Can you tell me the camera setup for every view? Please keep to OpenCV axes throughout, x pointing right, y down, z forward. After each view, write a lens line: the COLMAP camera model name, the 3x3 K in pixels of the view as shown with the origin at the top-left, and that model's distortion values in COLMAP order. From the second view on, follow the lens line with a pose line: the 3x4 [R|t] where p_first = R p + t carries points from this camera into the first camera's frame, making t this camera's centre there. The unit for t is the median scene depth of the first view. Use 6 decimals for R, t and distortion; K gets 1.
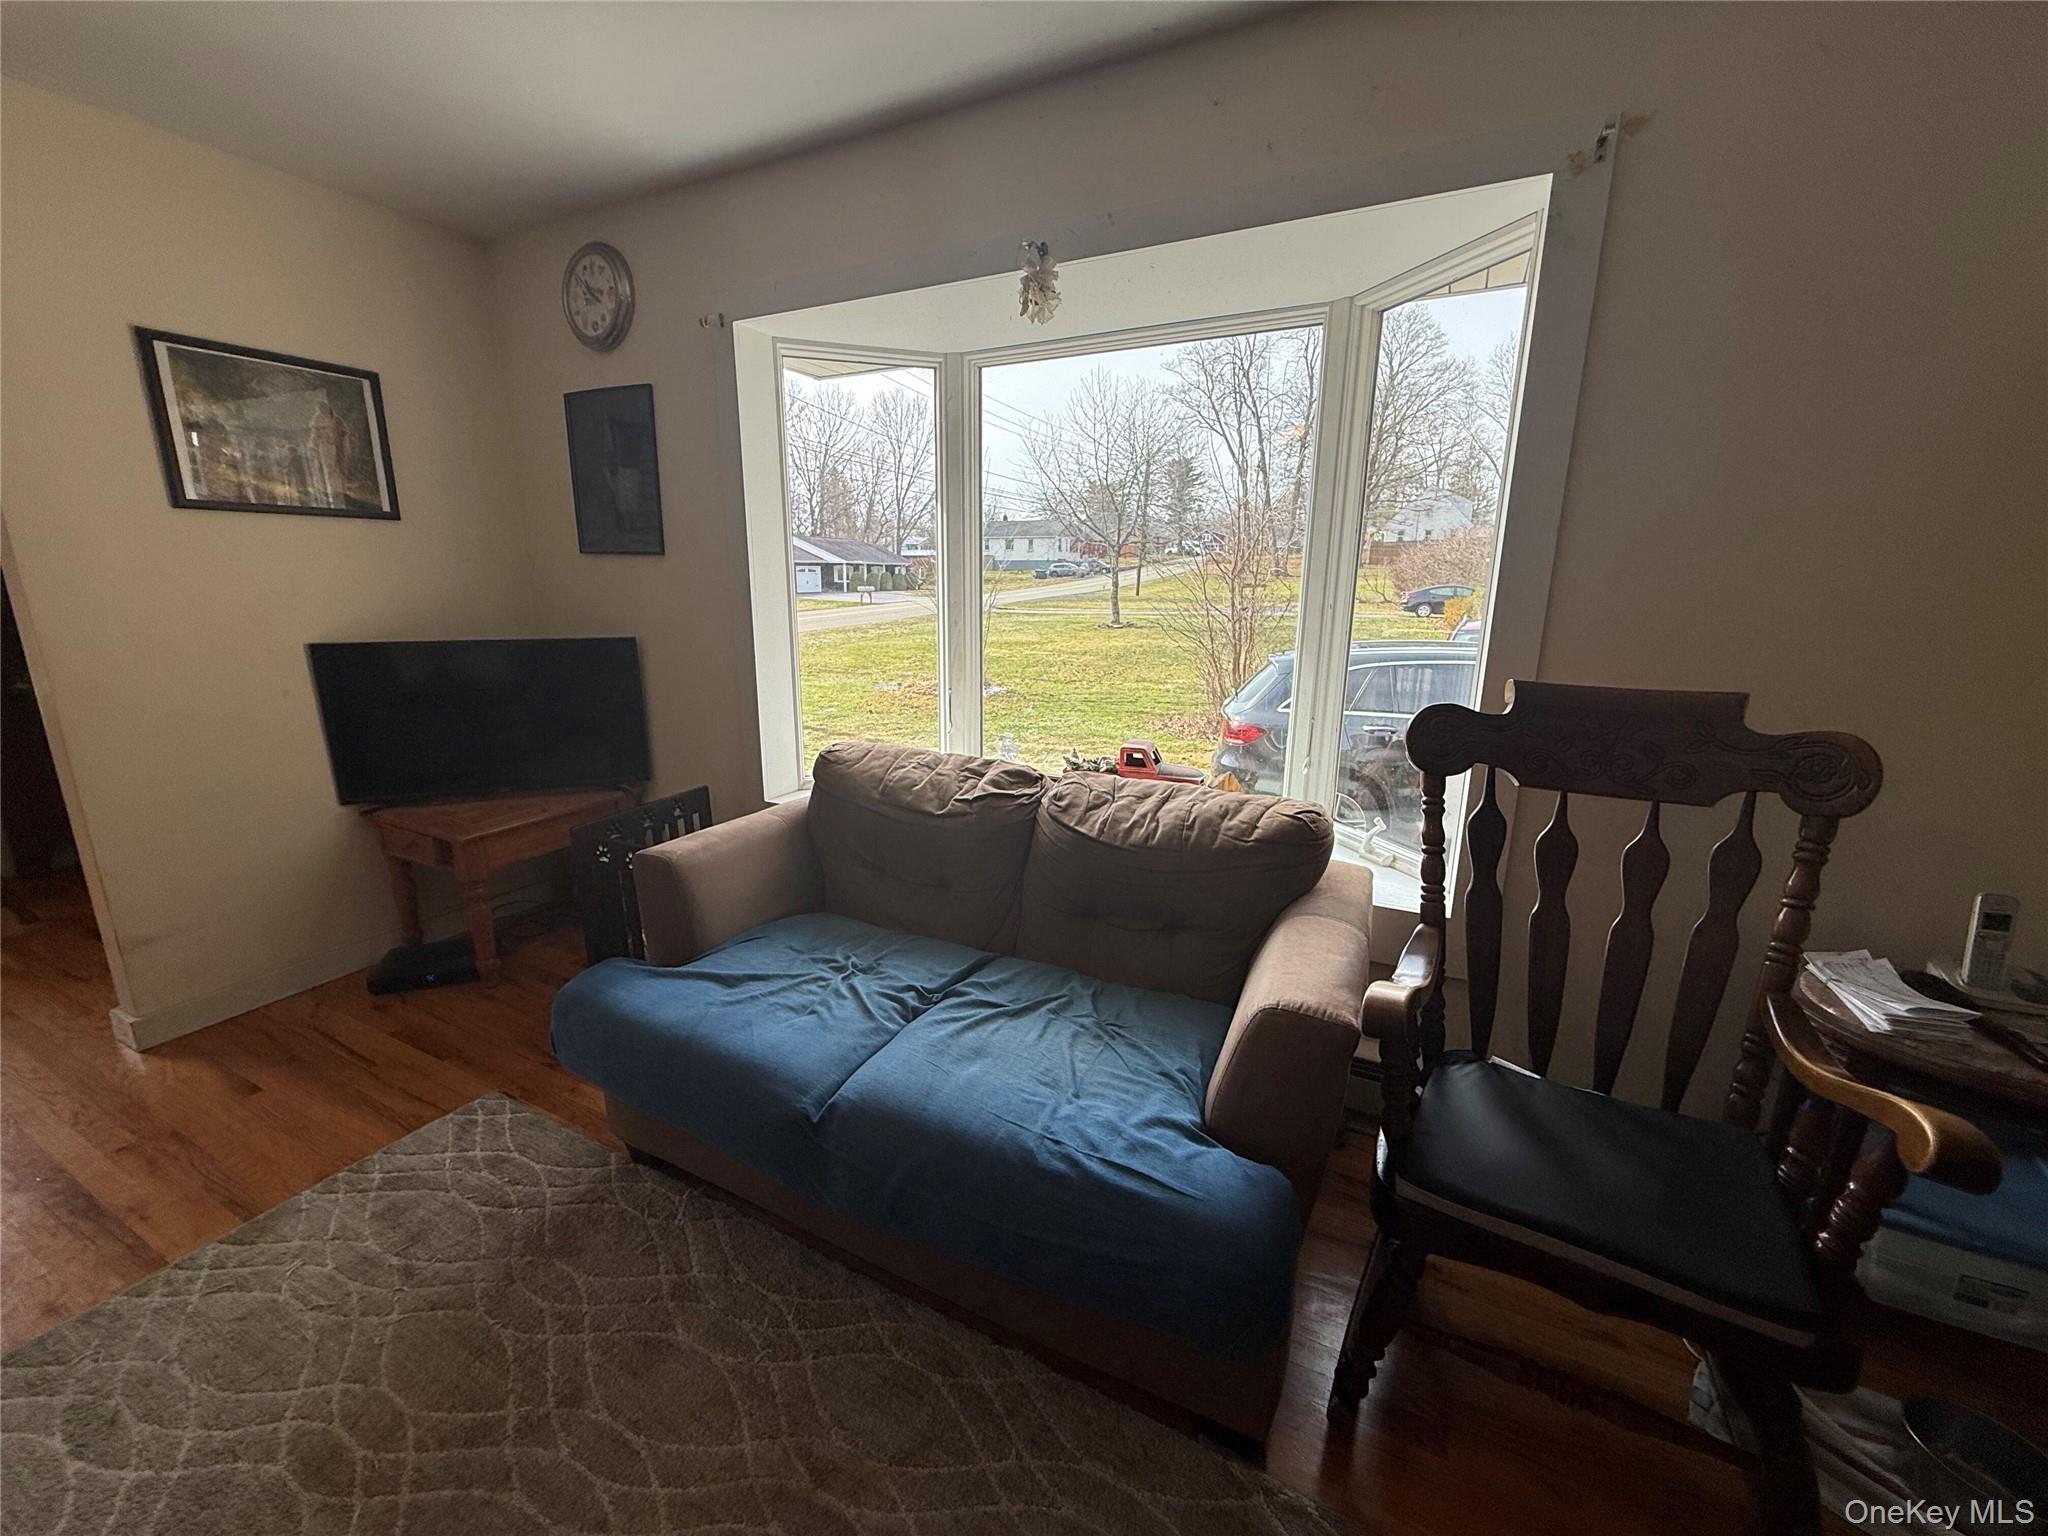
lens RADIAL K [[816.5, 0, 1023.9], [0, 816.5, 767.9], [0, 0, 1]] dist [-0.004091, 0.000257]
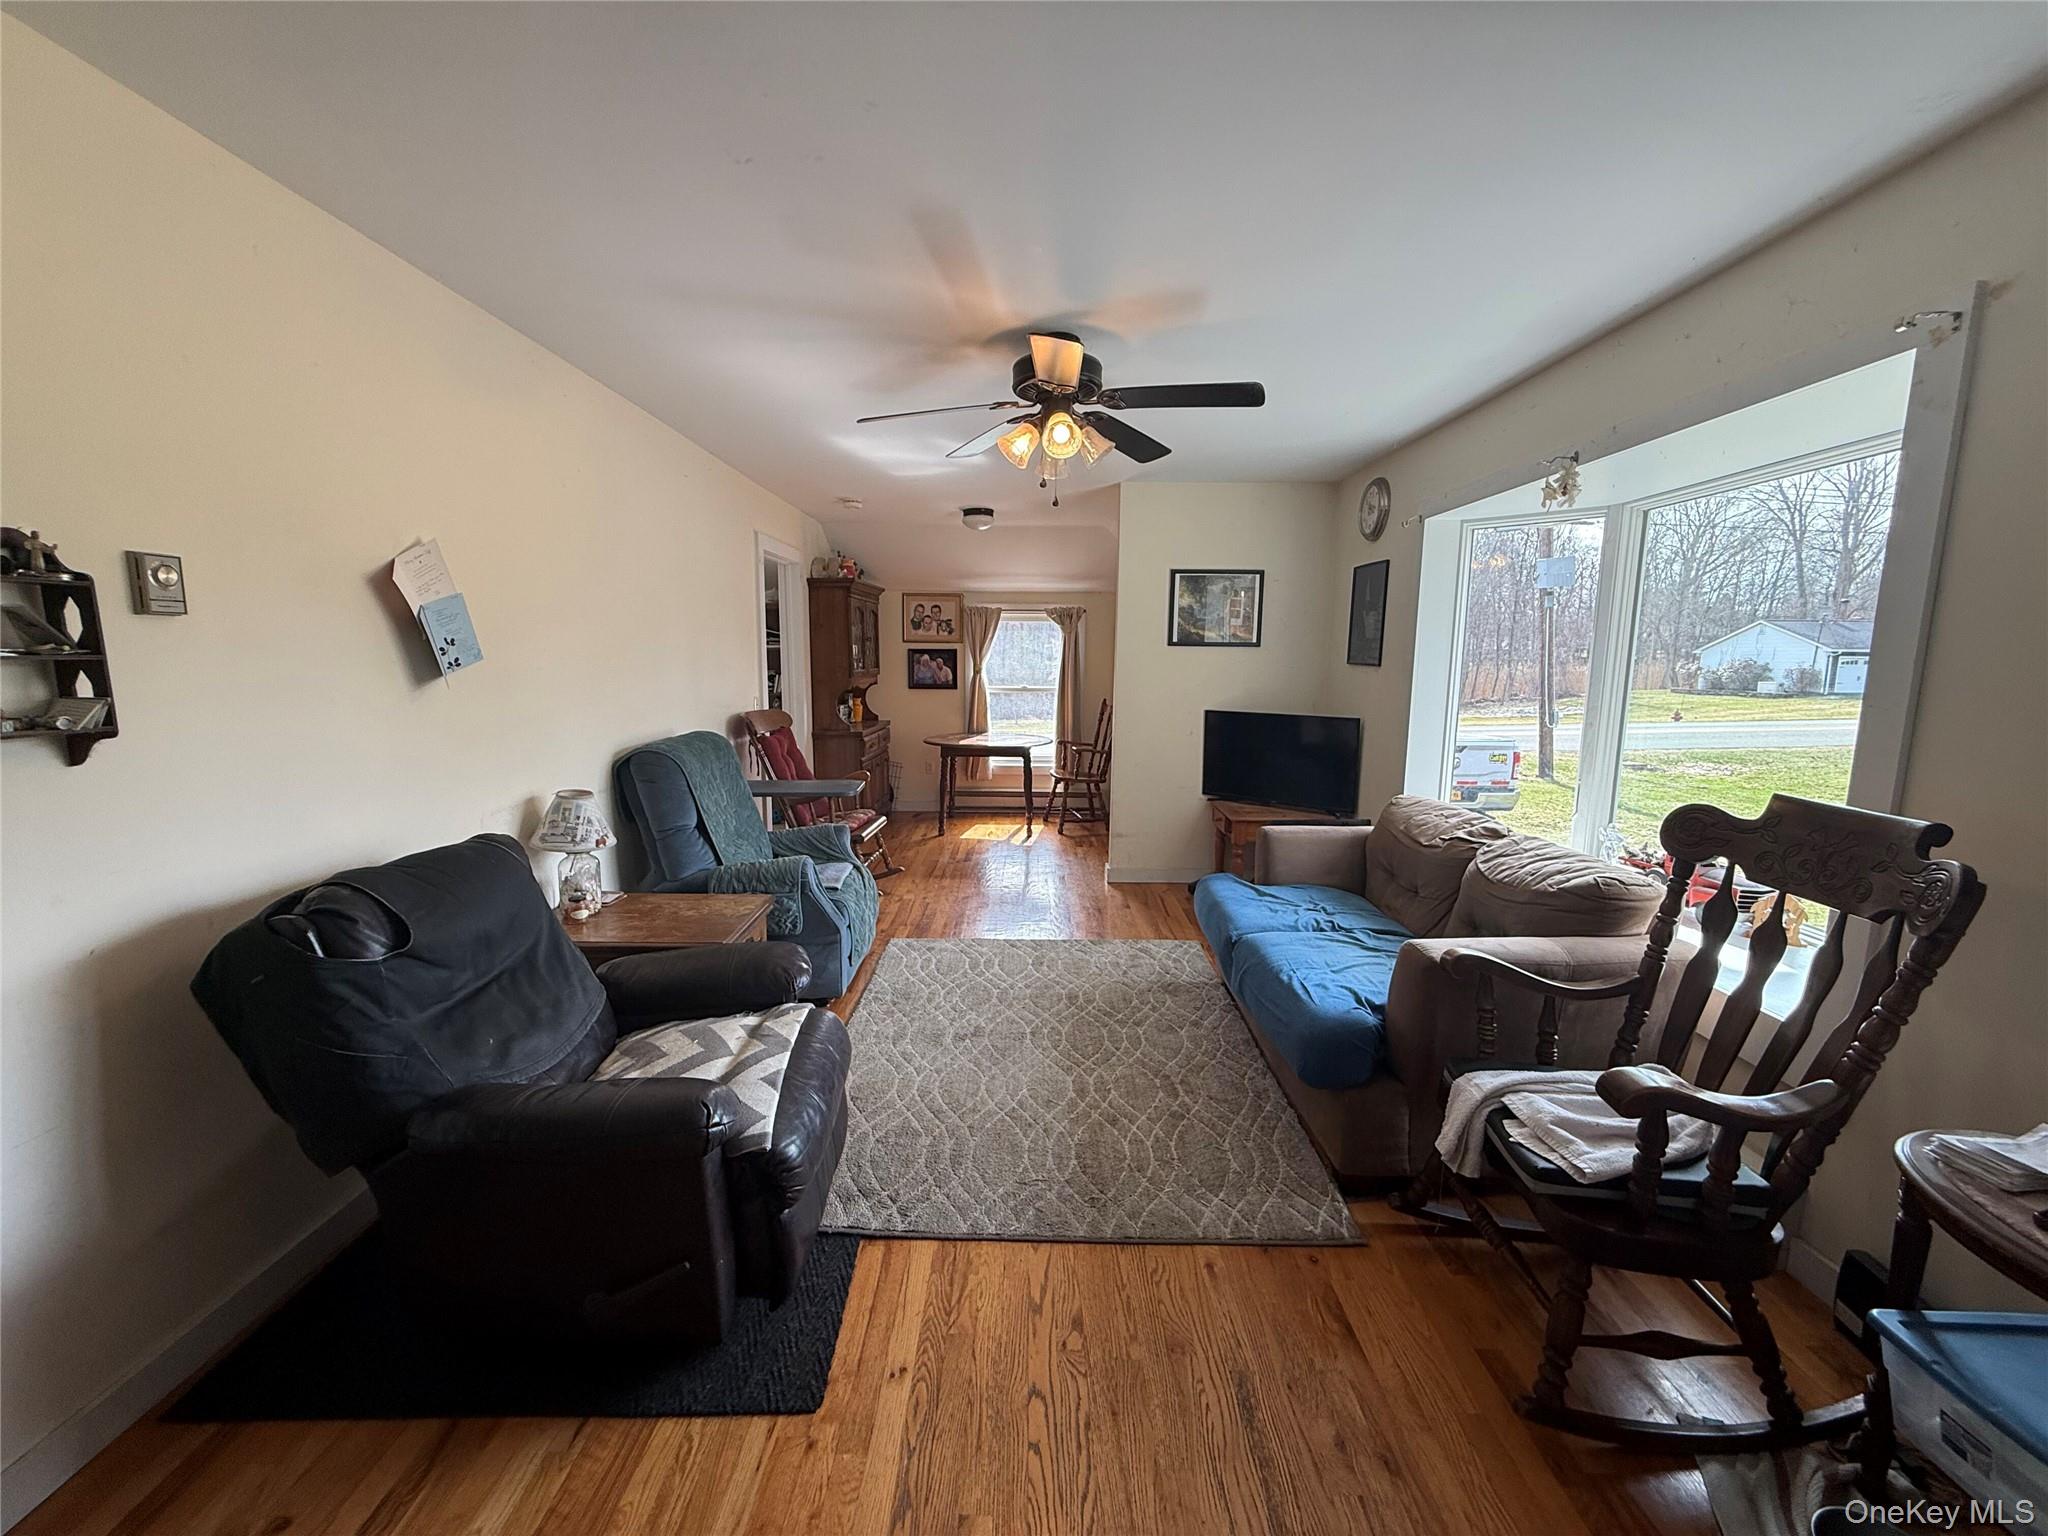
lens RADIAL K [[816.5, 0, 1018.3], [0, 816.5, 772.5], [0, 0, 1]] dist [-0.004091, 0.000257]
pose [[0.444208, 0.123145, -0.887420, 0.897126], [-0.211049, 0.977017, 0.029935, 0.041441], [0.870711, 0.173991, 0.459989, -0.359755]]
